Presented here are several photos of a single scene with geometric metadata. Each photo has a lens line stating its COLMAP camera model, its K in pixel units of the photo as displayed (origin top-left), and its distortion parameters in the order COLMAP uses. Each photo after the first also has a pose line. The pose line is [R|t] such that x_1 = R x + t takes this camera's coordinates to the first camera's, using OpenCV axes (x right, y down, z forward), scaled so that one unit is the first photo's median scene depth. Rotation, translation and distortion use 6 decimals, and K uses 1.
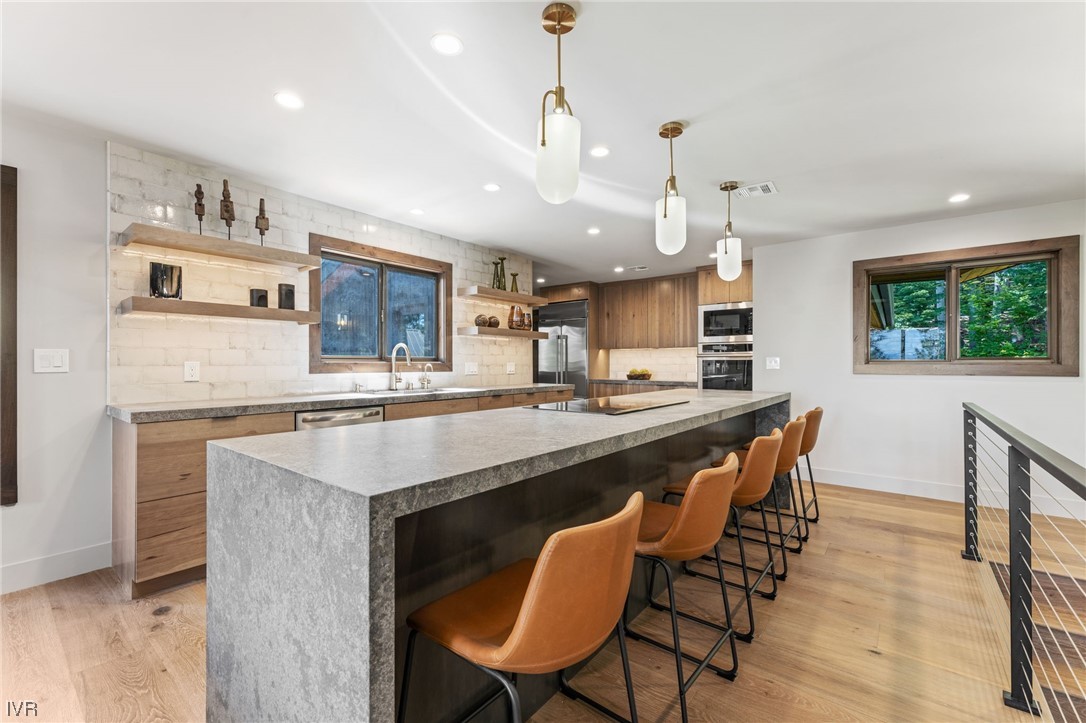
lens RADIAL K [[452.2, 0, 543.0], [0, 452.2, 361.5], [0, 0, 1]] dist [-0.002281, -0.000214]
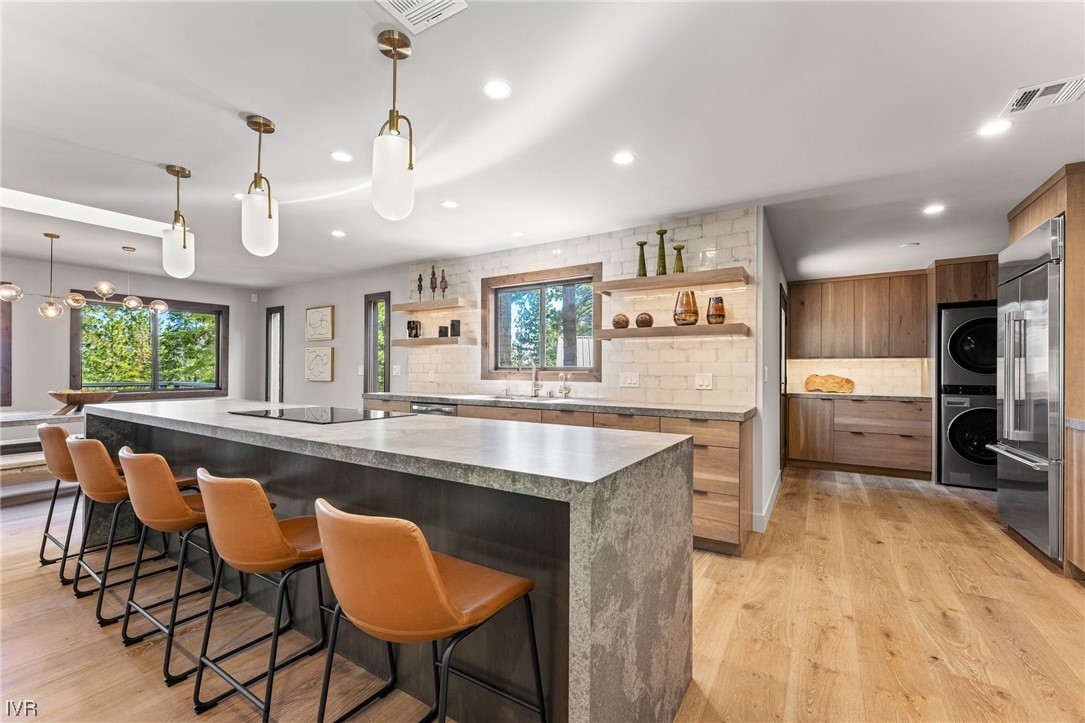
lens RADIAL K [[451.8, 0, 542.5], [0, 451.8, 361.5], [0, 0, 1]] dist [-0.002281, -0.000214]
pose [[0.111533, -0.022450, -0.993507, 0.767351], [-0.001921, 0.999738, -0.022807, 0.002155], [0.993759, 0.004453, 0.111461, 0.893156]]
